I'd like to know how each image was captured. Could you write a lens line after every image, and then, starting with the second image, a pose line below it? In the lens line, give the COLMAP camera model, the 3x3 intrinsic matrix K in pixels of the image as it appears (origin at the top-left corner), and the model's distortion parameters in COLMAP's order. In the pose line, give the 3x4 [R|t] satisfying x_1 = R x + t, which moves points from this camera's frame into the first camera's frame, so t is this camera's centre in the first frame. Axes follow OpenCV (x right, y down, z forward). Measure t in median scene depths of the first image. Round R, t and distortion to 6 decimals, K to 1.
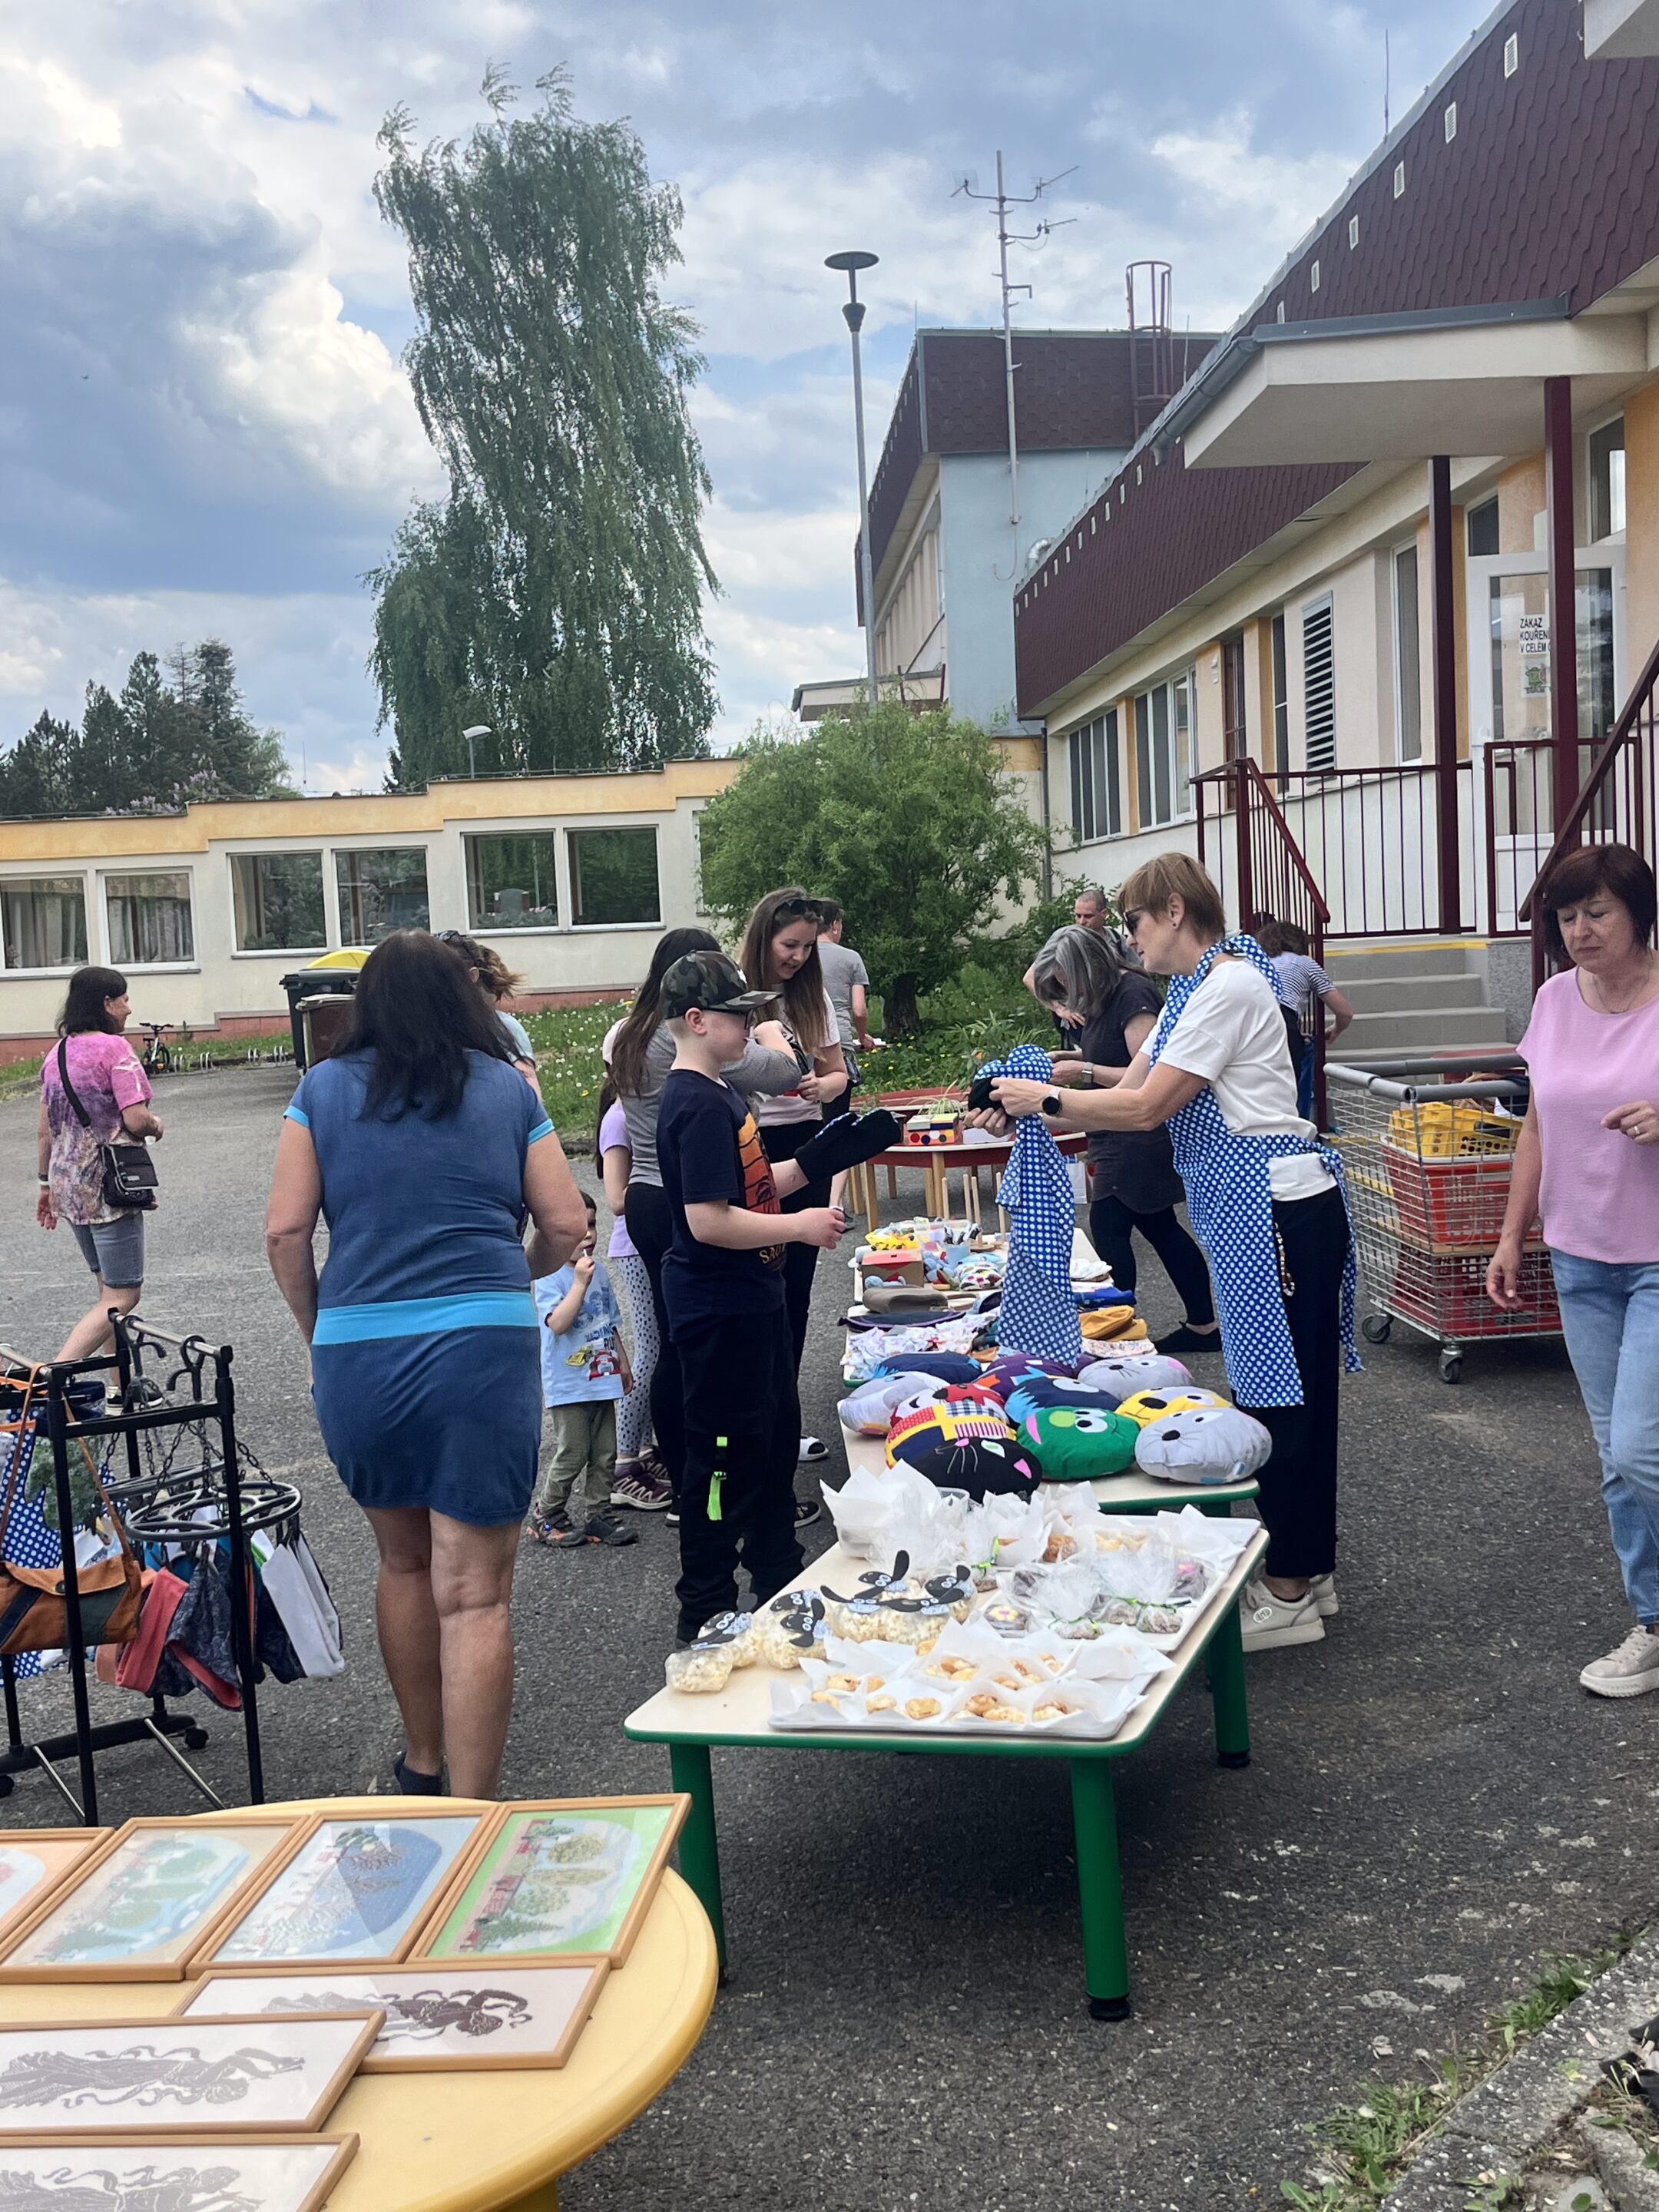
lens RADIAL K [[2464.1, 0, 821.2], [0, 2464.1, 1113.1], [0, 0, 1]] dist [0.079003, -0.137141]
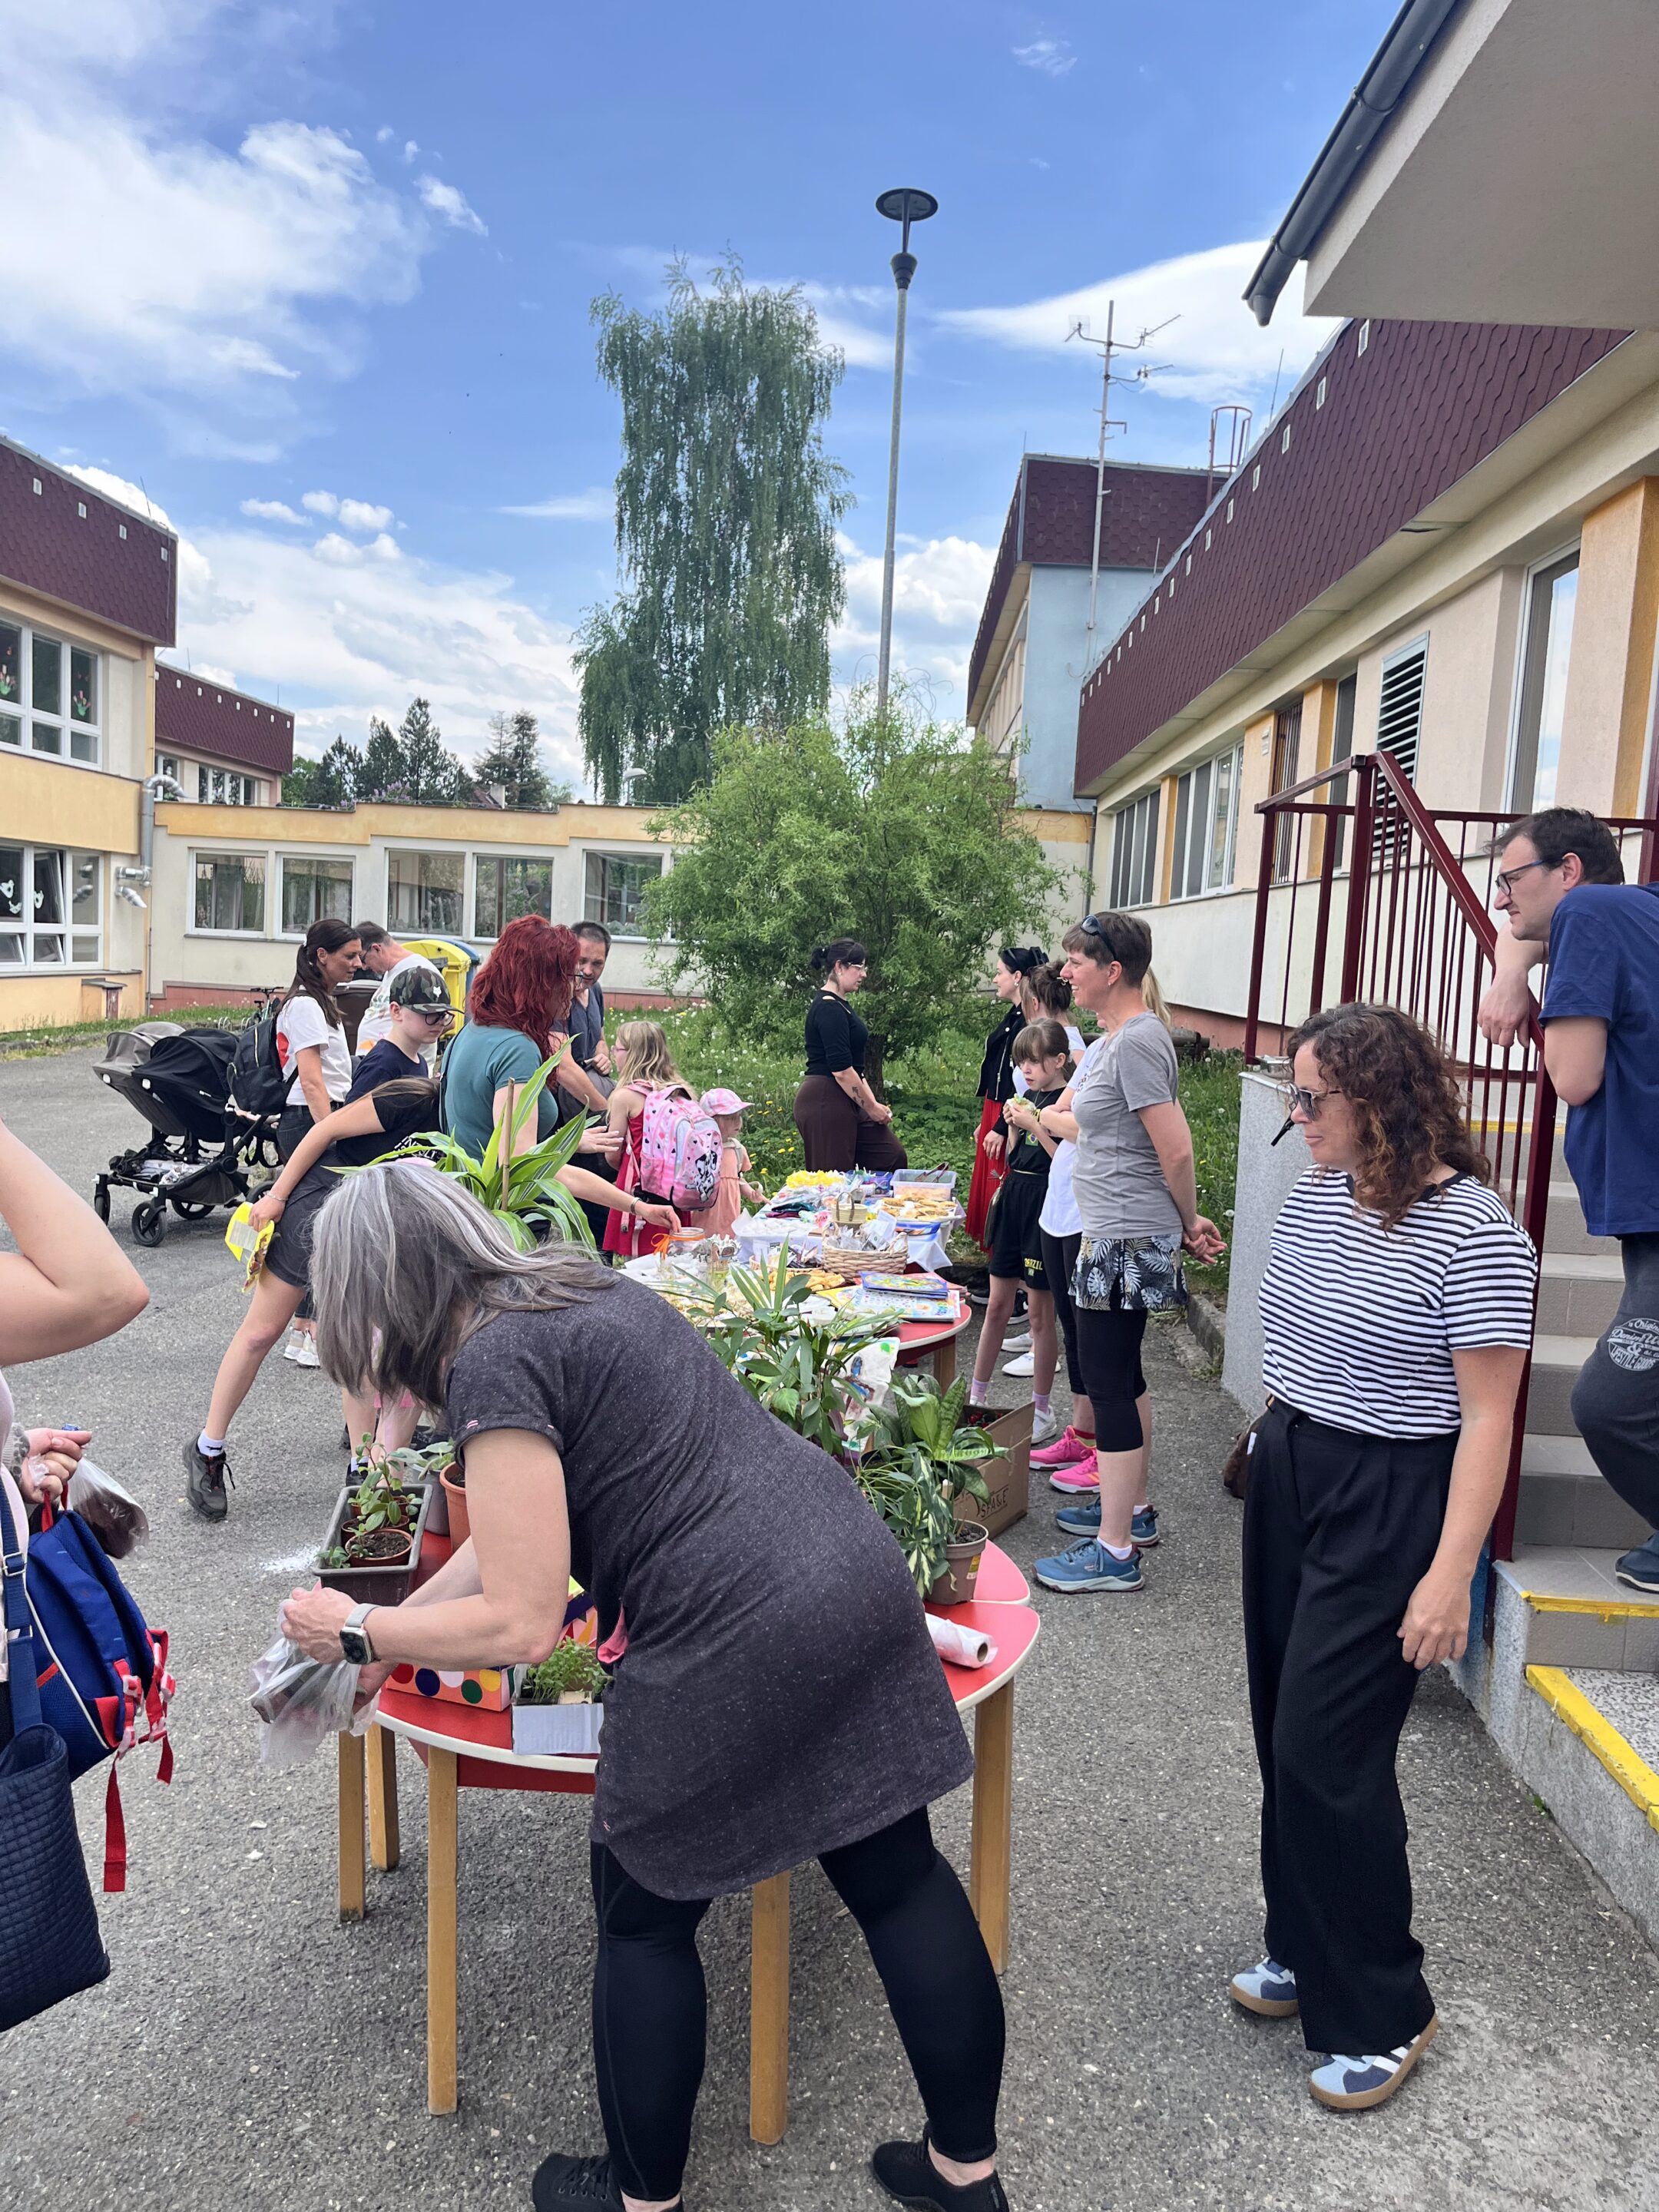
lens RADIAL K [[1682.1, 0, 818.3], [0, 1682.1, 1107.7], [0, 0, 1]] dist [0.070446, -0.066272]
pose [[0.992549, 0.103896, -0.063657, 0.029423], [-0.102732, 0.994481, 0.021291, -0.022186], [0.065518, -0.014592, 0.997745, 0.226235]]
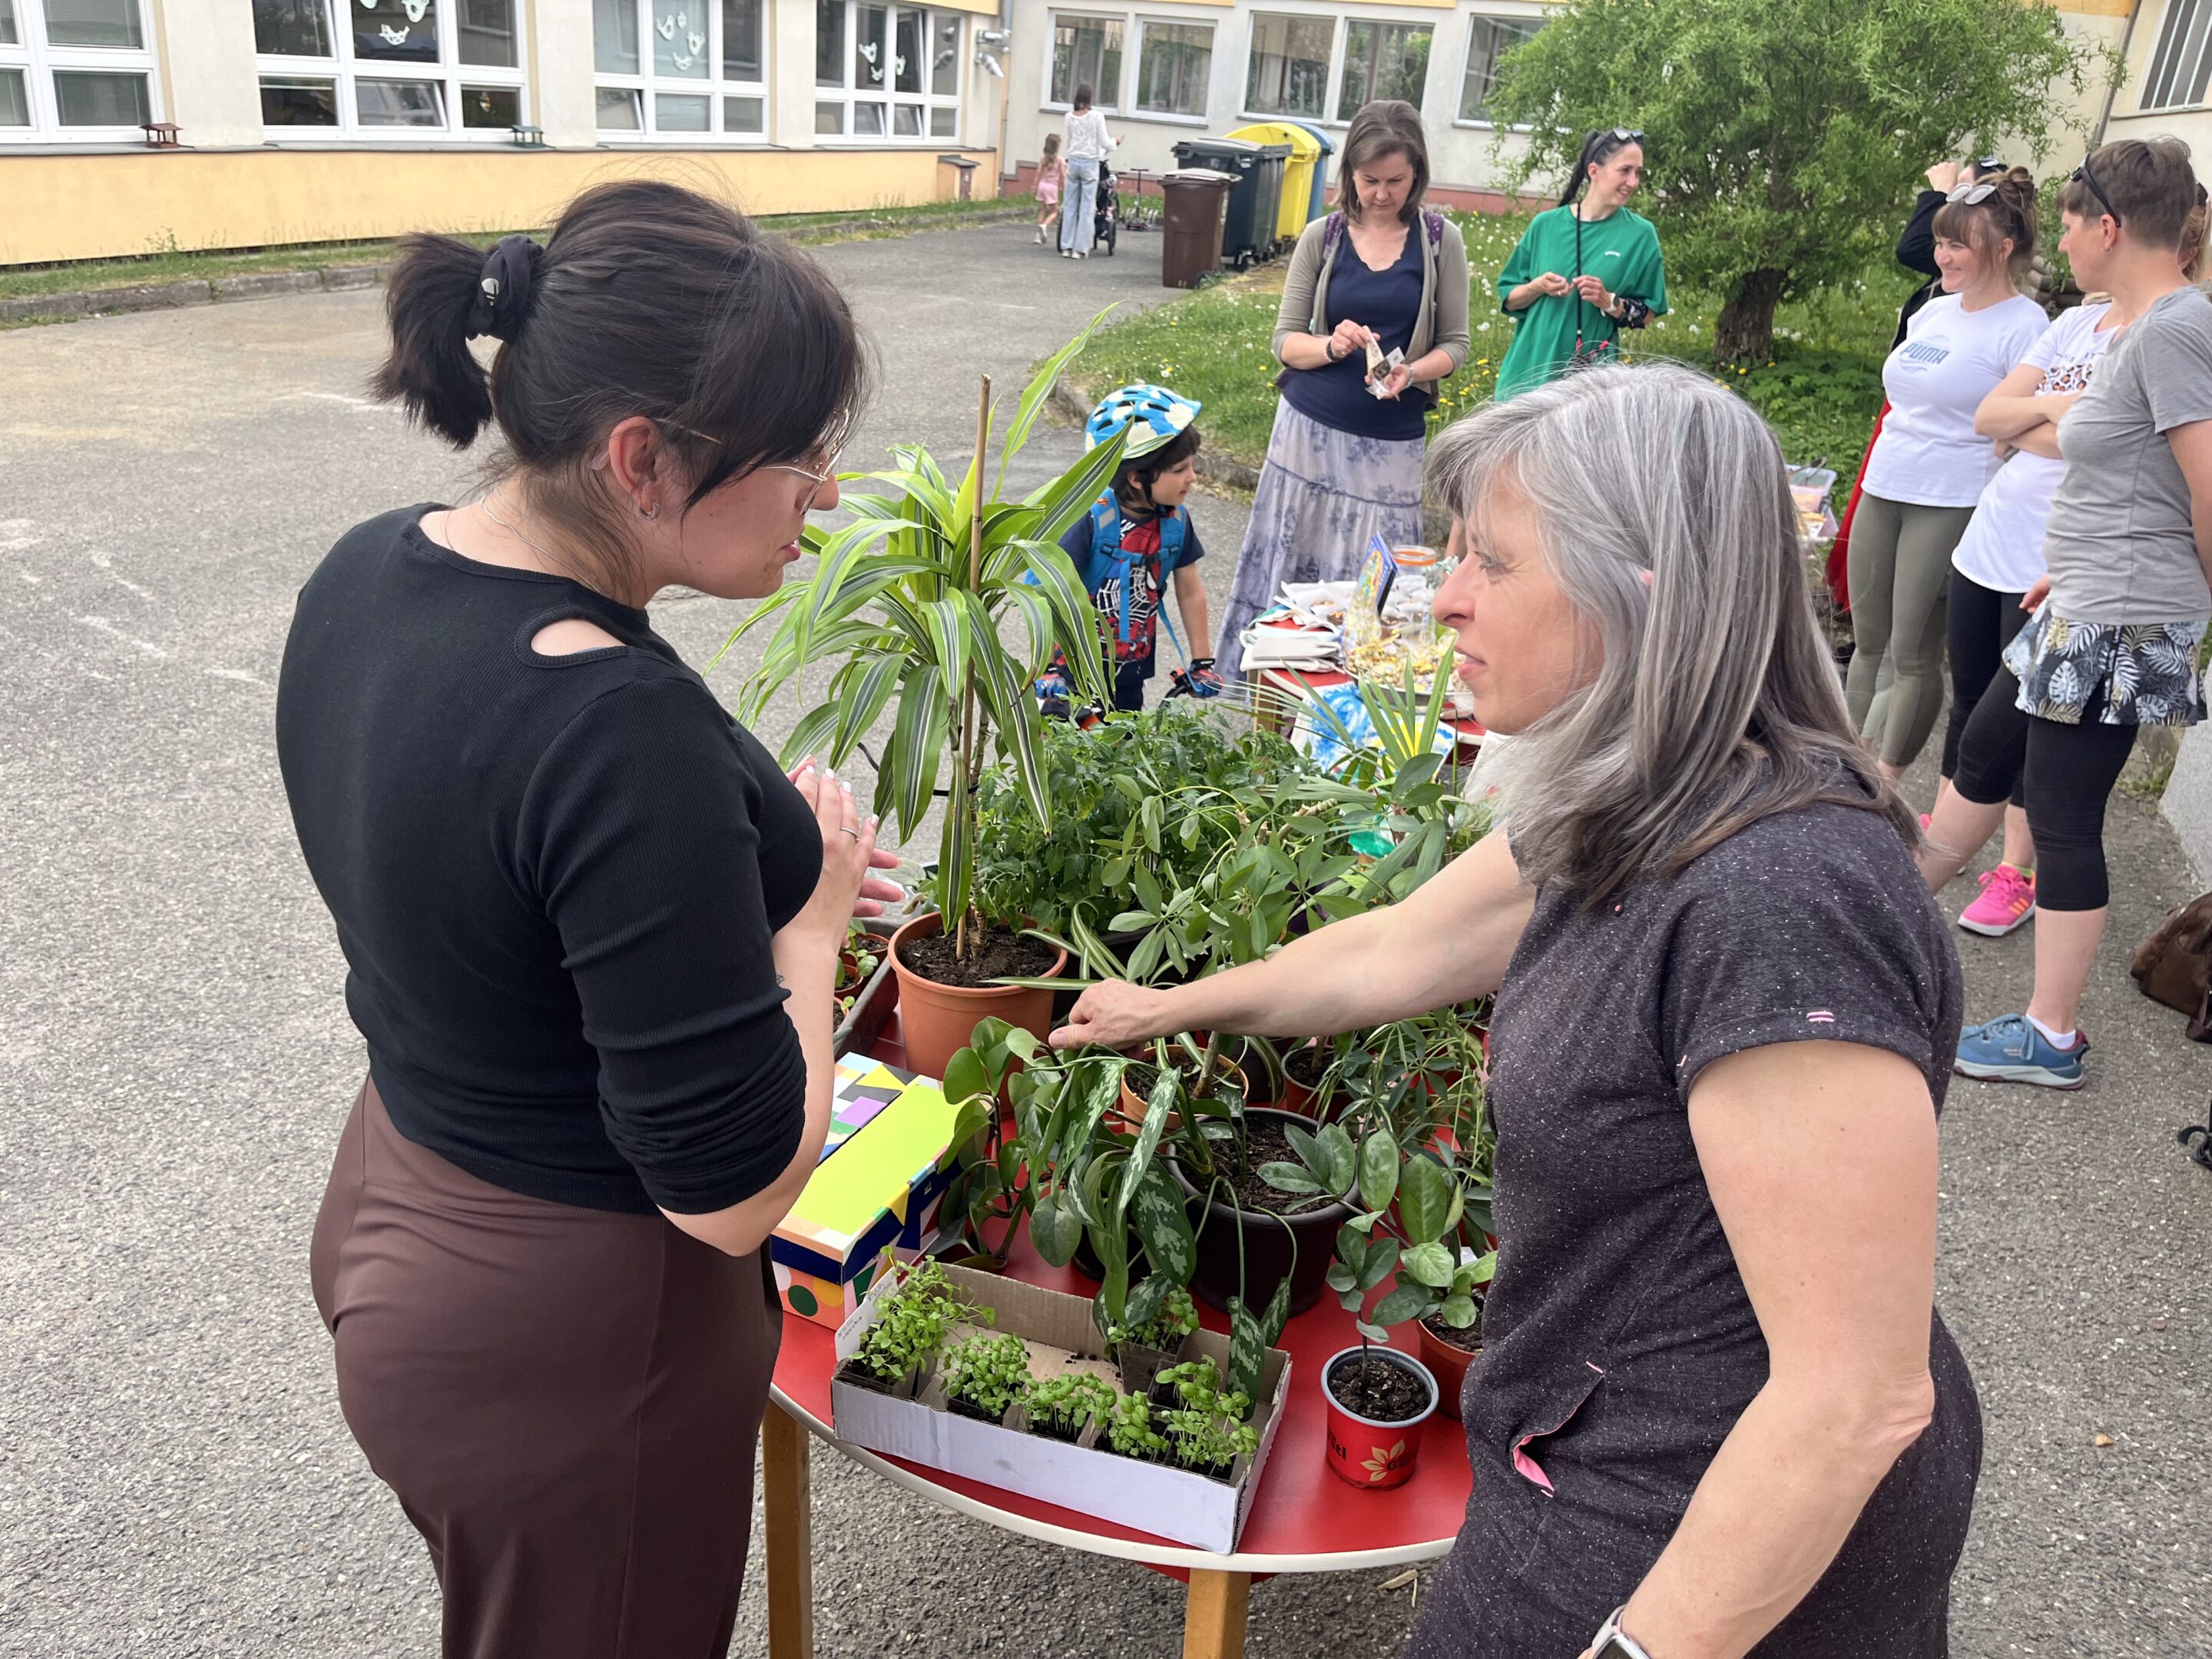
lens RADIAL K [[1687.5, 0, 1103.3], [0, 1687.5, 815.3], [0, 0, 1]] dist [0.082215, -0.112690]
pose [[0.908549, 0.268170, -0.320349, 0.031254], [-0.154499, 0.928103, 0.338755, -0.025346], [0.388161, -0.258282, 0.884659, 0.258049]]
